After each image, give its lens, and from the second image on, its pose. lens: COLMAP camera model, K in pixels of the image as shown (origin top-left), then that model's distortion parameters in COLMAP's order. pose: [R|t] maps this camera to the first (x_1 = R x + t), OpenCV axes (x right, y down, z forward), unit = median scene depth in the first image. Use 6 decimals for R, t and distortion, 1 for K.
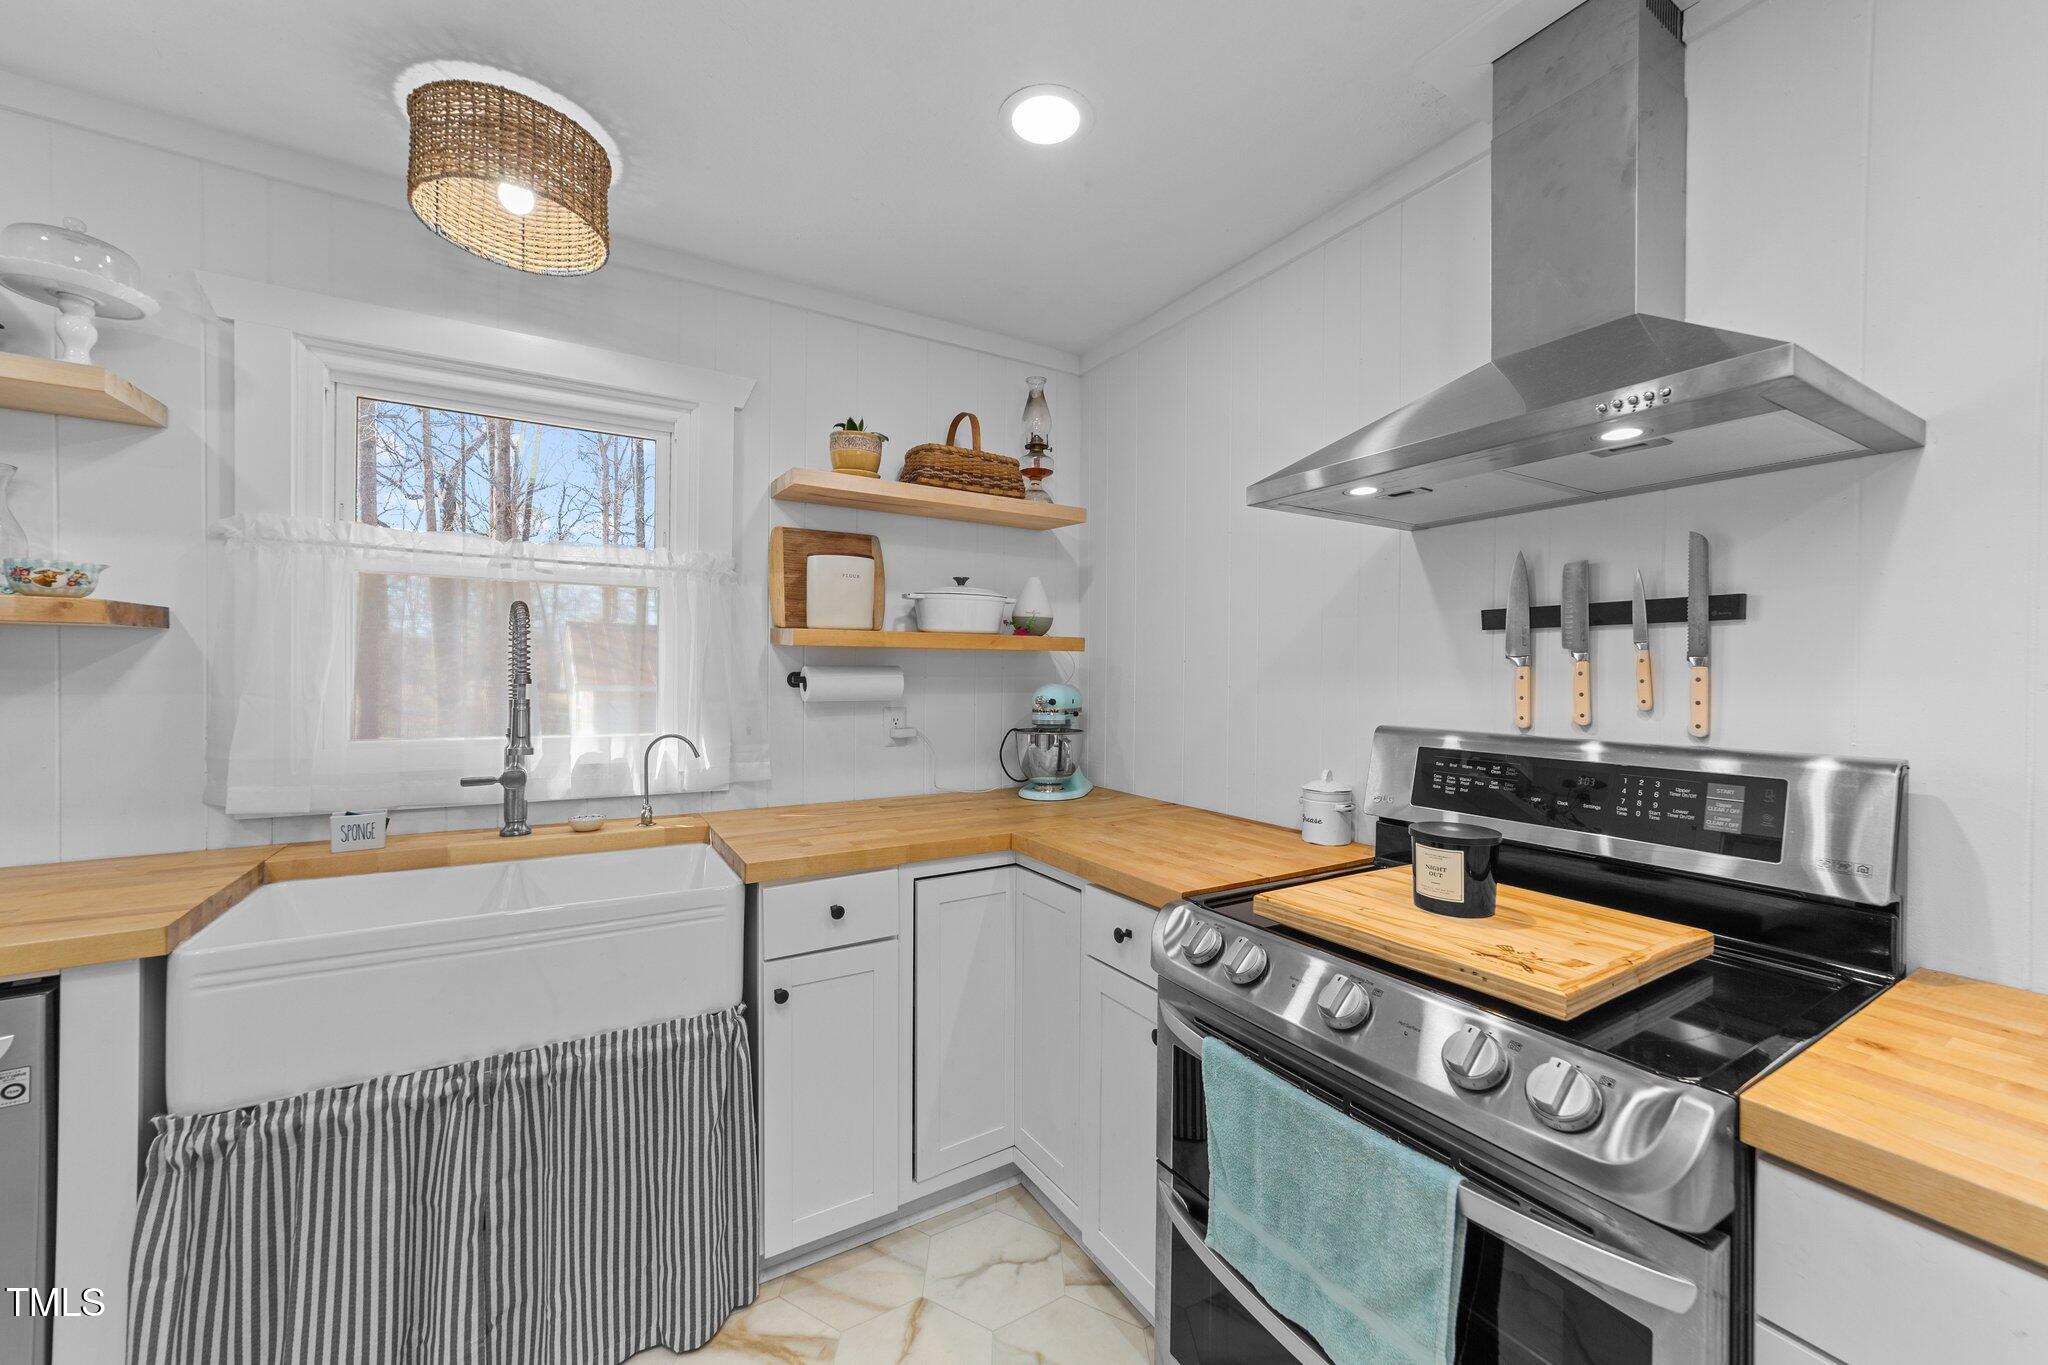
lens RADIAL K [[786.9, 0, 1040.5], [0, 786.9, 681.7], [0, 0, 1]] dist [-0.008464, 0.003015]
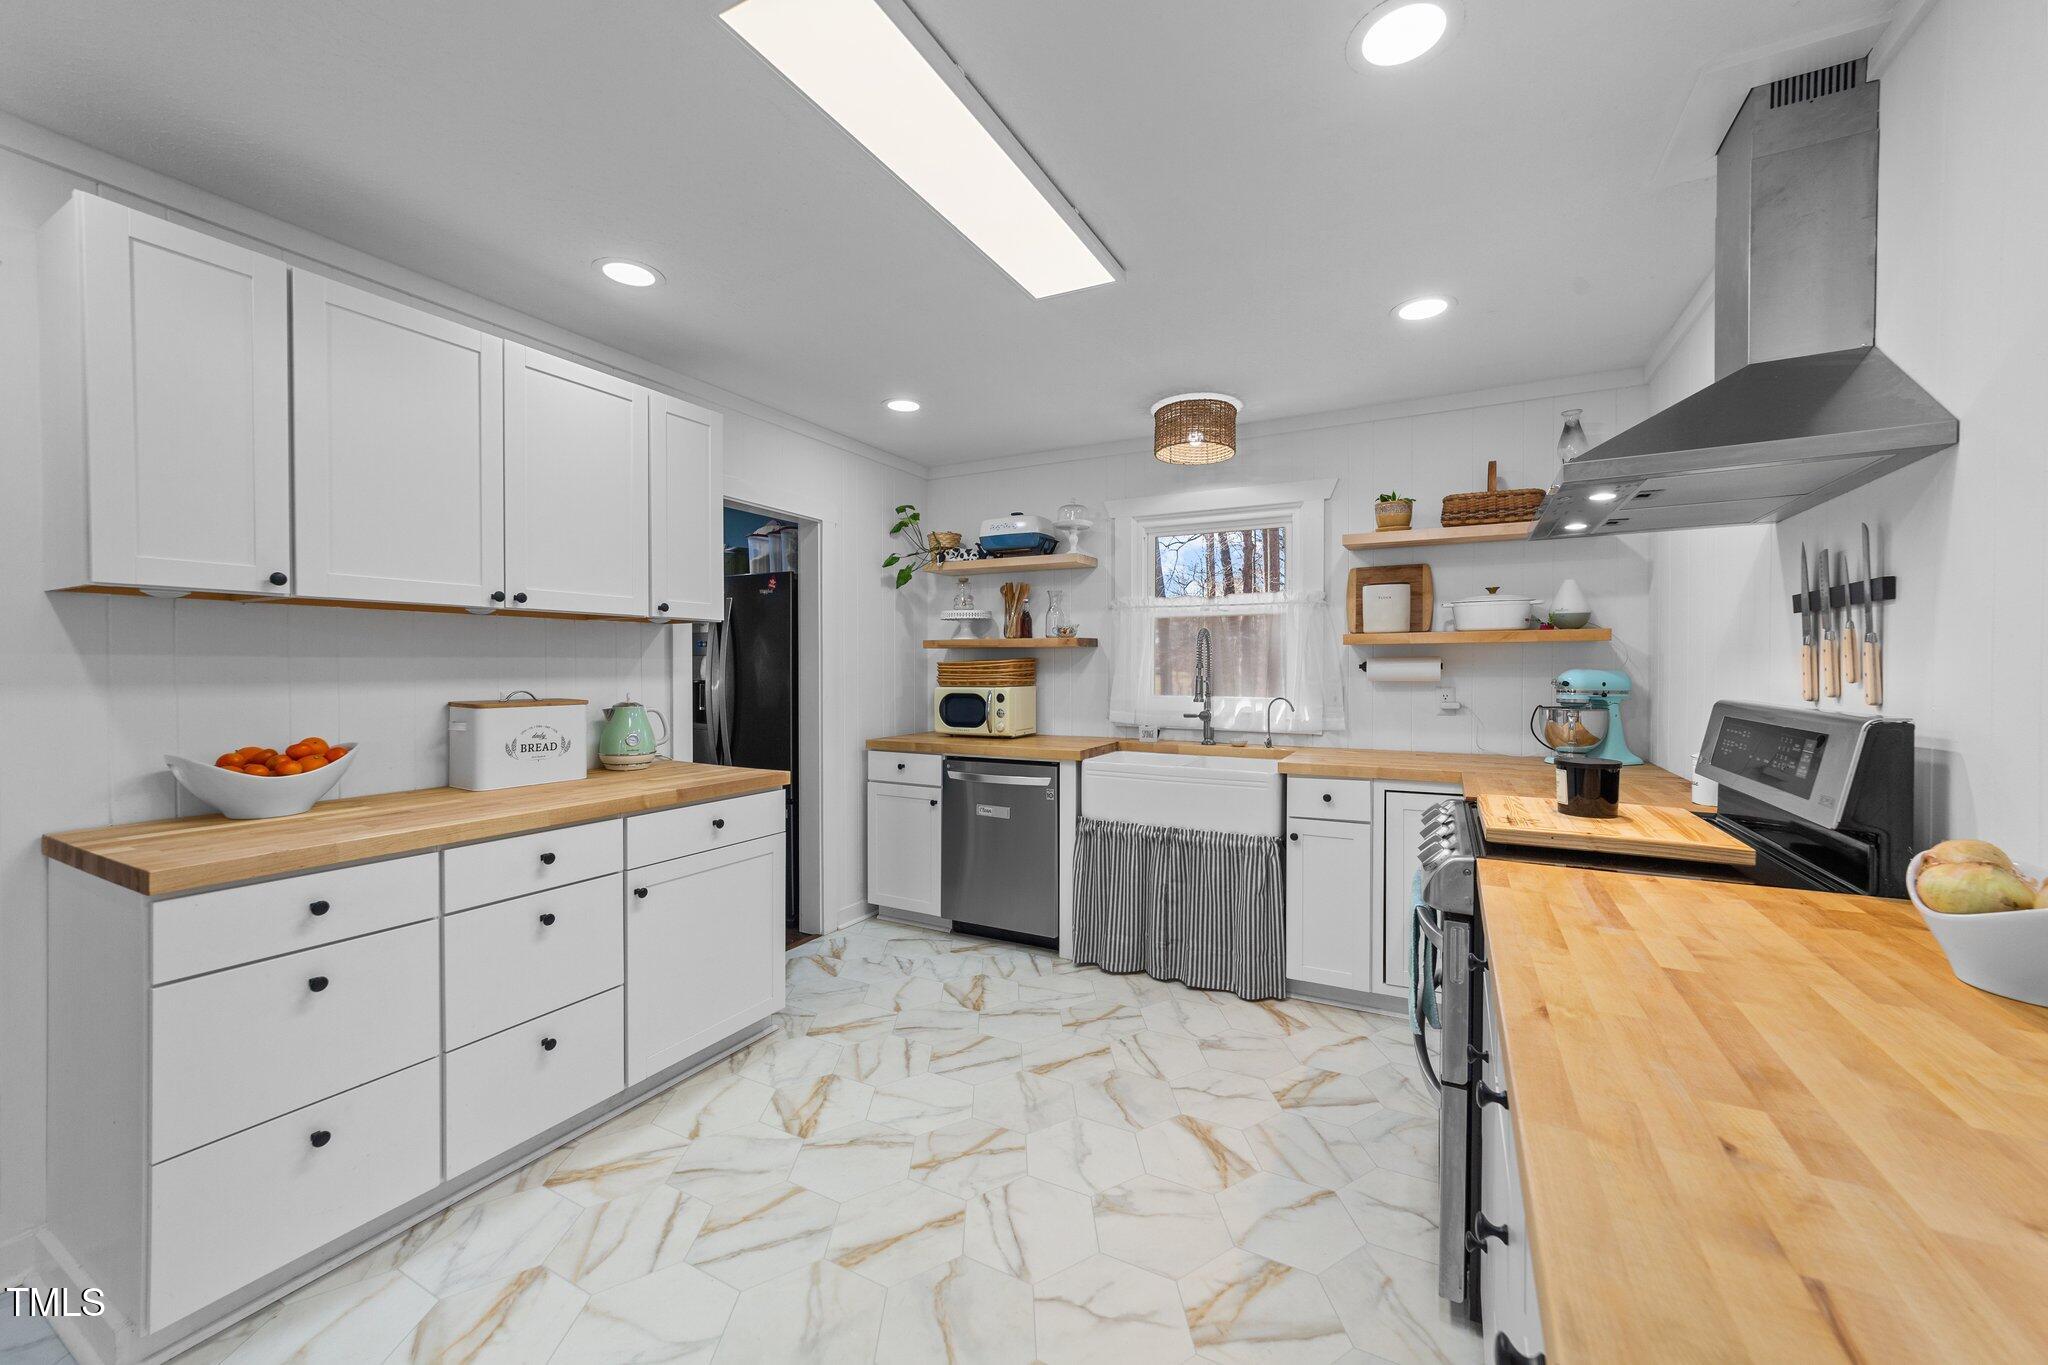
lens RADIAL K [[786.9, 0, 1023.3], [0, 786.9, 678.3], [0, 0, 1]] dist [-0.008464, 0.003015]
pose [[0.507890, 0.003942, -0.861413, 0.854796], [-0.005586, 0.999984, 0.001283, 0.027677], [0.861404, 0.004160, 0.507904, -0.444167]]
